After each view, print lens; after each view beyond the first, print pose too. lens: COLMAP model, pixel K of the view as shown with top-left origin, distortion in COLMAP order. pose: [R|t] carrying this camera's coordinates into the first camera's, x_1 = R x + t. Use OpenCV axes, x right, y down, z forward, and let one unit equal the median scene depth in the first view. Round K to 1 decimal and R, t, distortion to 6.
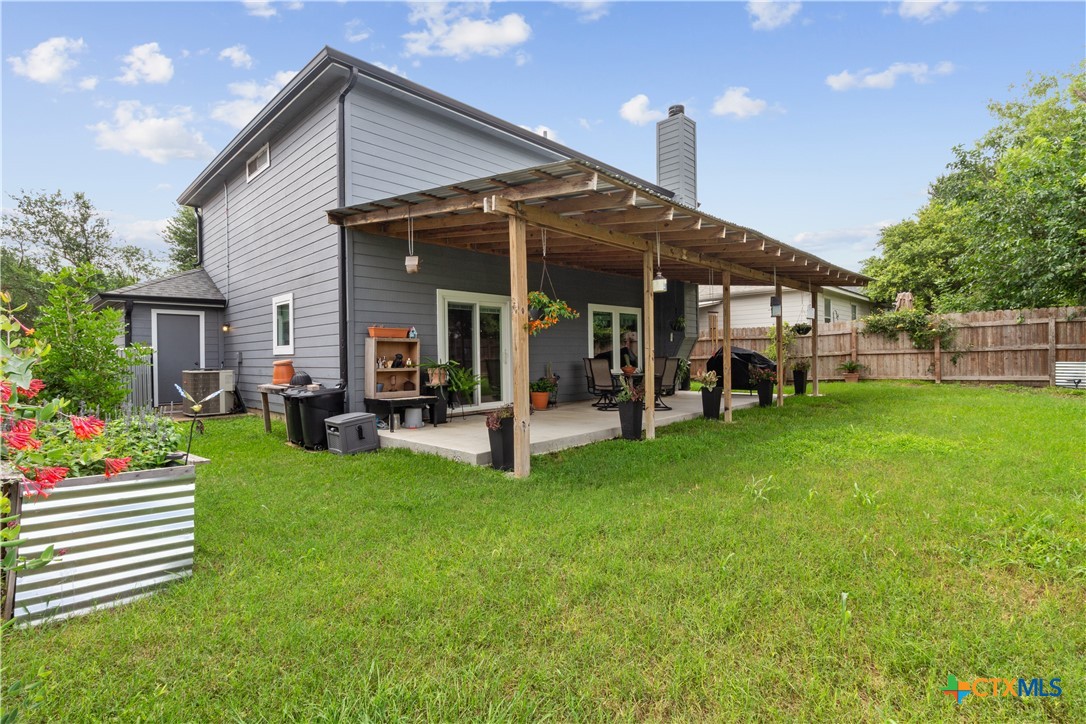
lens RADIAL K [[502.5, 0, 542.2], [0, 502.5, 358.3], [0, 0, 1]] dist [0.000312, -0.000997]
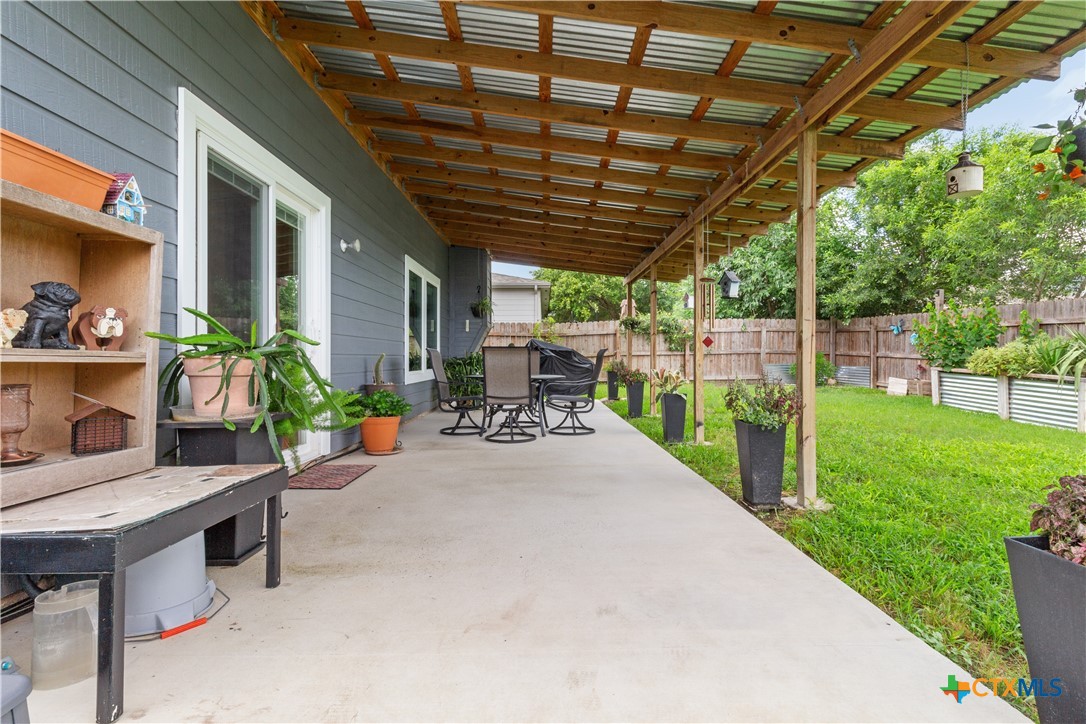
lens RADIAL K [[502.5, 0, 547.8], [0, 502.5, 357.9], [0, 0, 1]] dist [0.000312, -0.000997]
pose [[0.700475, 0.017565, 0.713460, -0.199598], [-0.007483, 0.999823, -0.017268, 0.017395], [-0.713637, 0.006757, 0.700483, 0.485638]]
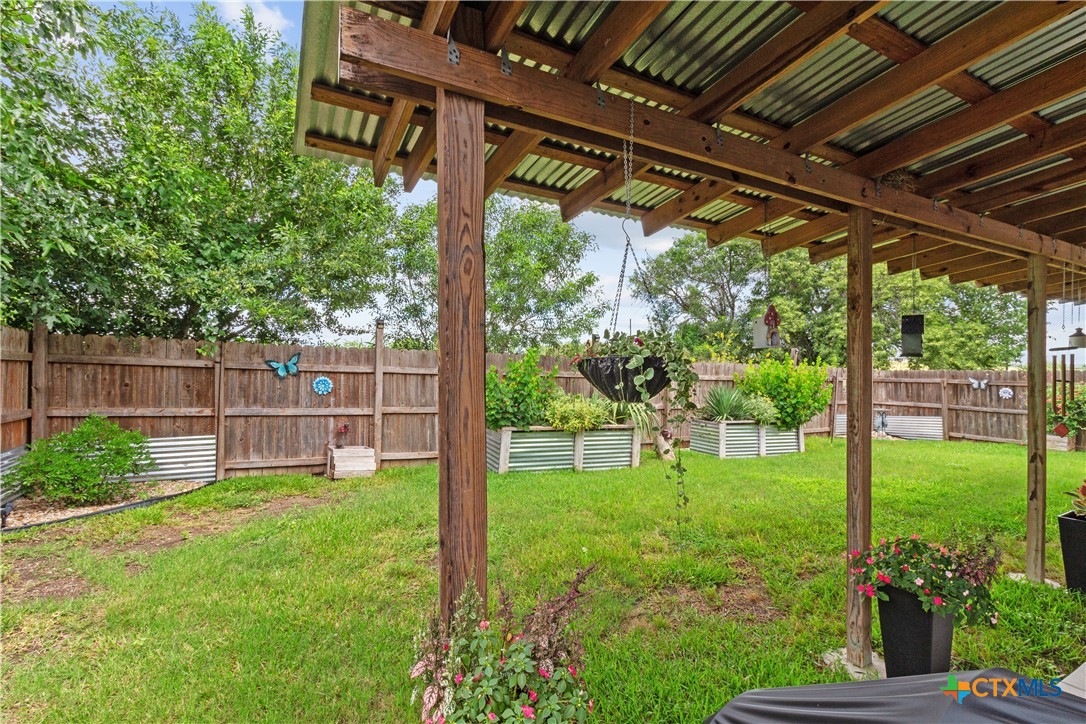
lens RADIAL K [[502.5, 0, 543.7], [0, 502.5, 367.6], [0, 0, 1]] dist [0.000312, -0.000997]
pose [[-0.956953, 0.011368, 0.290019, 0.482346], [0.012862, 0.999912, 0.003245, -0.056014], [-0.289956, 0.006835, -0.957015, 1.128785]]
